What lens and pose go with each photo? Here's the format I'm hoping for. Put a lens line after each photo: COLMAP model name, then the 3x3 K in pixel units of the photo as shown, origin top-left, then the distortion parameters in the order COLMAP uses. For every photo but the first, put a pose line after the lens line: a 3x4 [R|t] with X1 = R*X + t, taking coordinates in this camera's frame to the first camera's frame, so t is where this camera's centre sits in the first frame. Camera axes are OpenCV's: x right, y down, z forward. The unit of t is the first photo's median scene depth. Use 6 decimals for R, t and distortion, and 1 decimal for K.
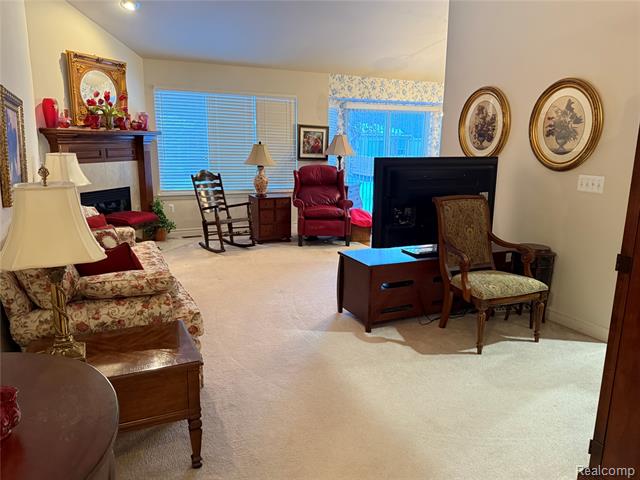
lens RADIAL K [[475.1, 0, 320.0], [0, 475.1, 240.0], [0, 0, 1]] dist [0.112217, -0.189248]
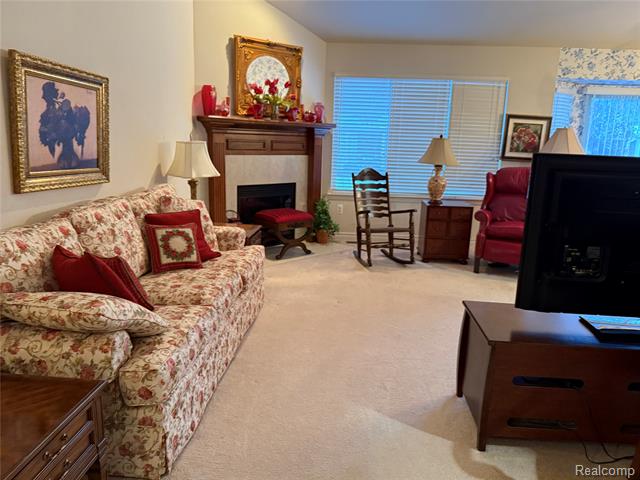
lens RADIAL K [[475.1, 0, 320.0], [0, 475.1, 240.0], [0, 0, 1]] dist [0.112217, -0.189248]
pose [[0.872094, 0.117758, -0.474958, 0.100958], [-0.119162, 0.992500, 0.027276, -0.030529], [0.474608, 0.032810, 0.879586, 0.211683]]
